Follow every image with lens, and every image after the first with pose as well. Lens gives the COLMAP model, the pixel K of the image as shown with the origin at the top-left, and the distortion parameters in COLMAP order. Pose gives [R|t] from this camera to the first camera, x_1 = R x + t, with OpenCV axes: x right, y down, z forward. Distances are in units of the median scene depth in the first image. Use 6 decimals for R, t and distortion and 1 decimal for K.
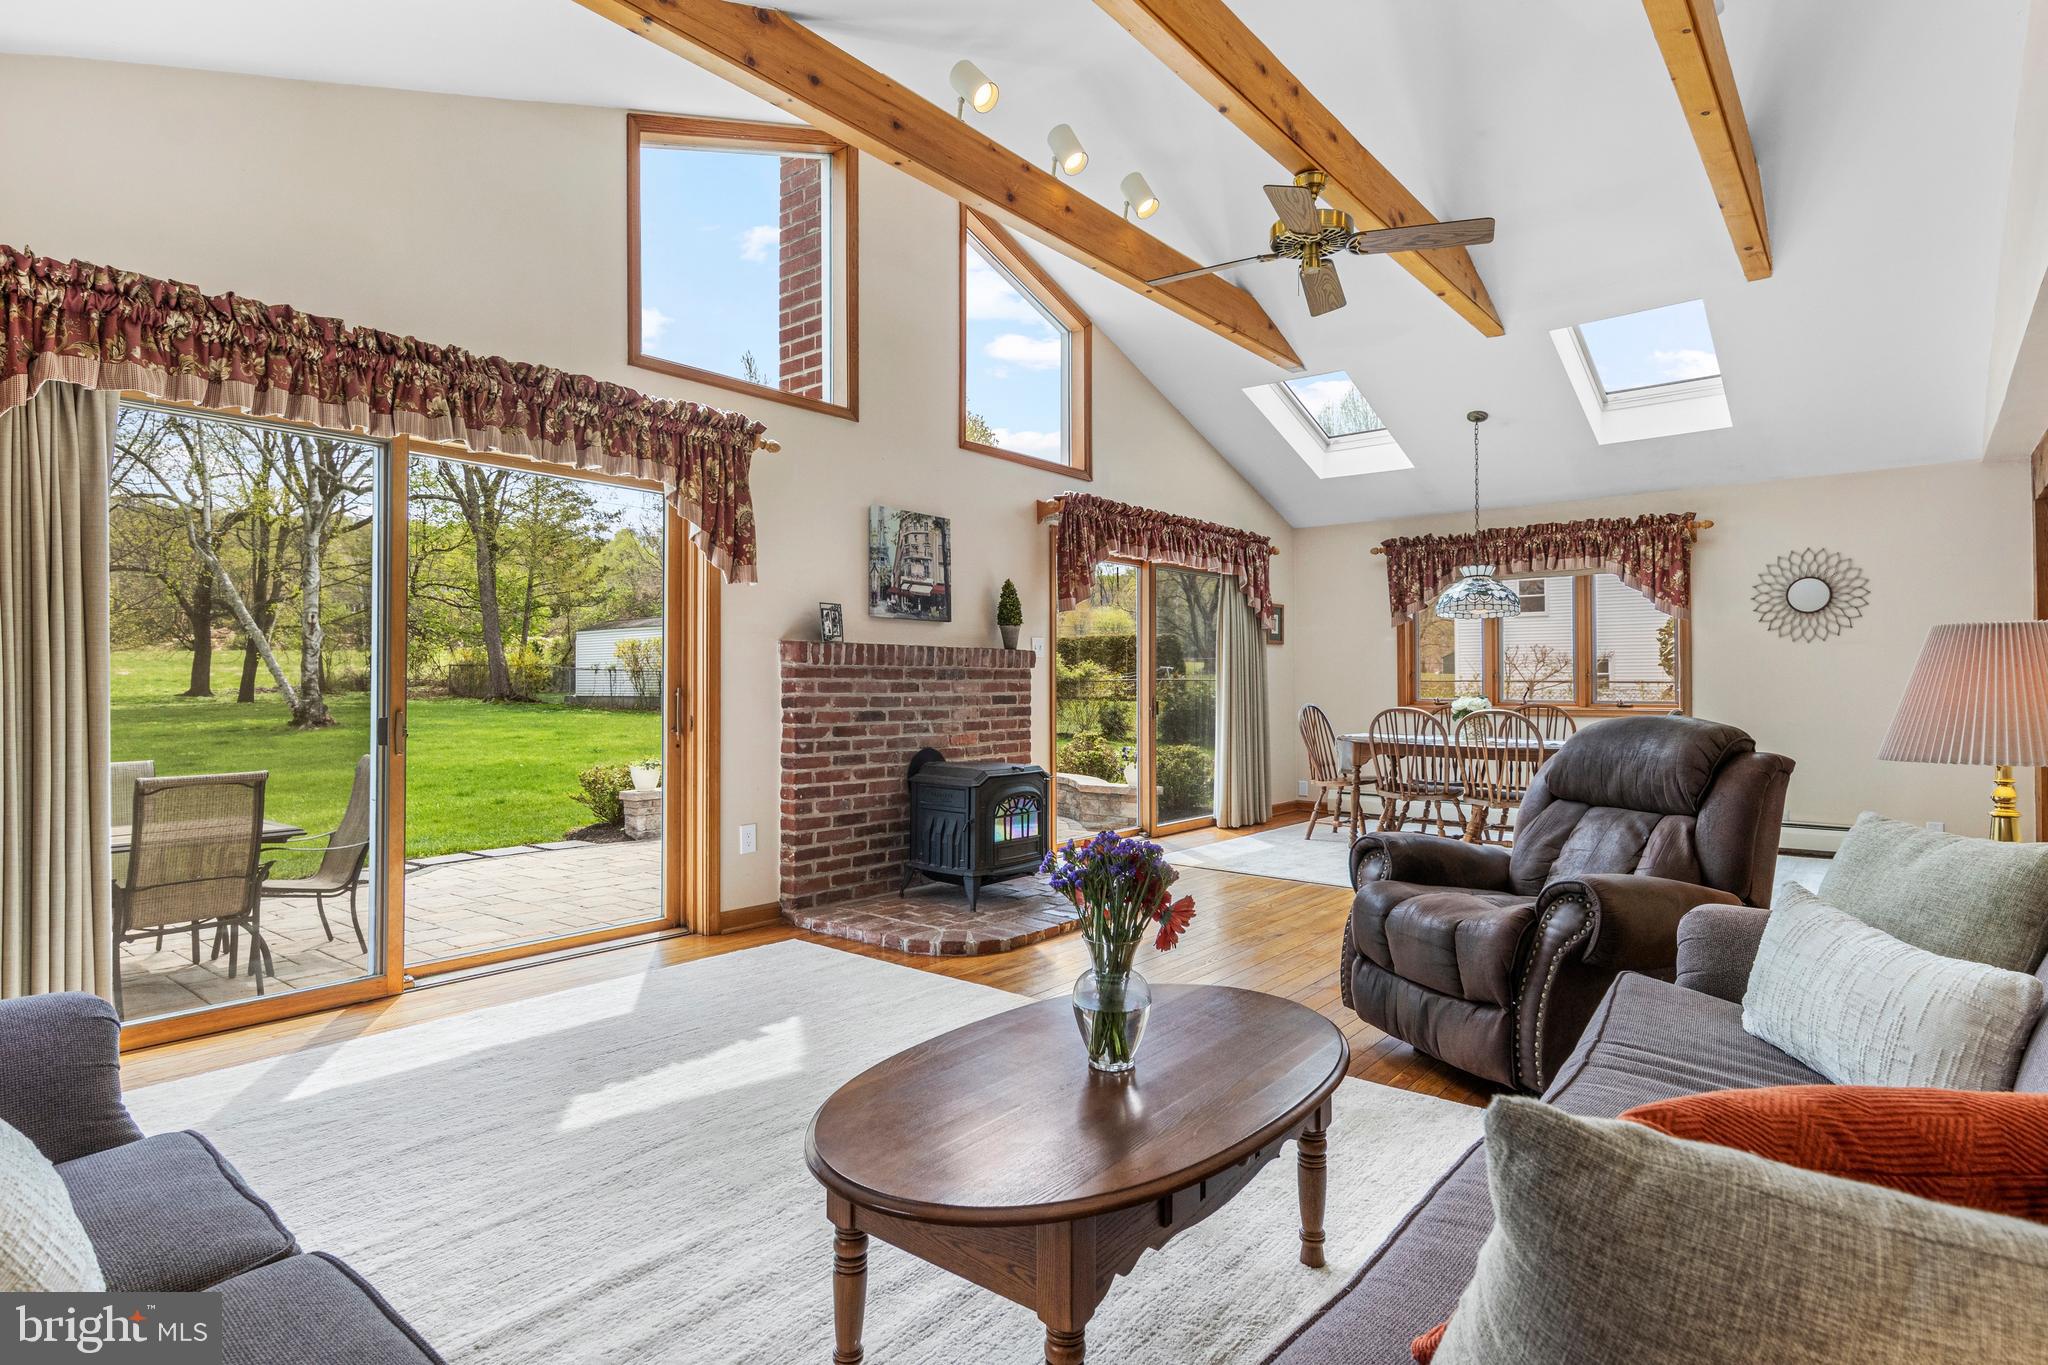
lens RADIAL K [[1048.7, 0, 1030.6], [0, 1048.7, 667.9], [0, 0, 1]] dist [0.014892, -0.005261]
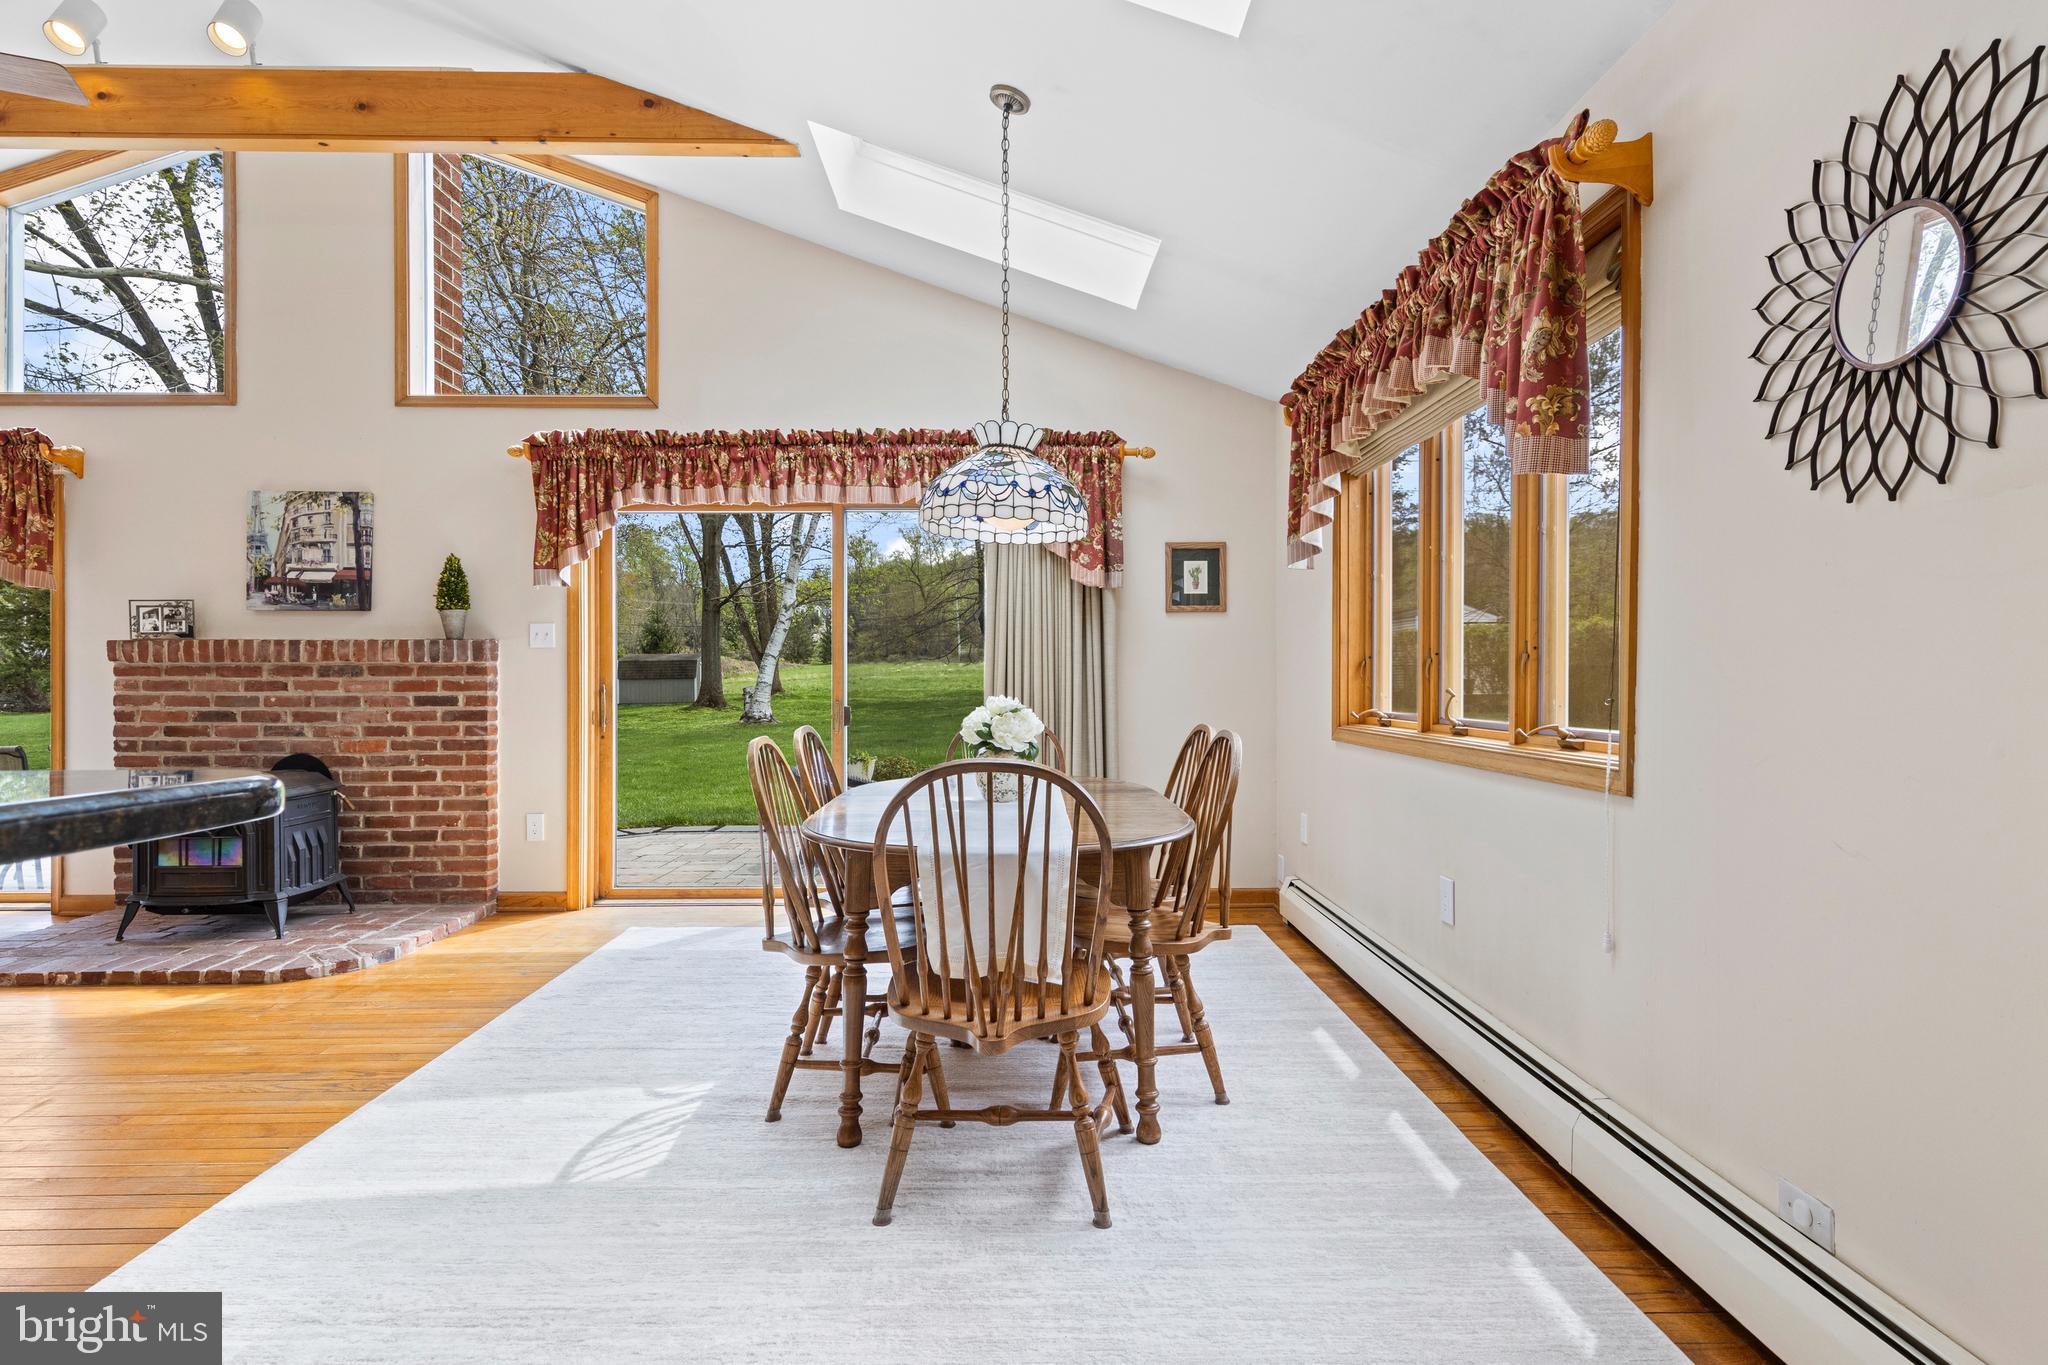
lens RADIAL K [[1048.7, 0, 1022.2], [0, 1048.7, 678.7], [0, 0, 1]] dist [0.014892, -0.005261]
pose [[0.646905, -0.001729, -0.762568, 0.893864], [0.013057, 0.999876, 0.008809, 0.011346], [0.762459, -0.015655, 0.646848, 0.805843]]
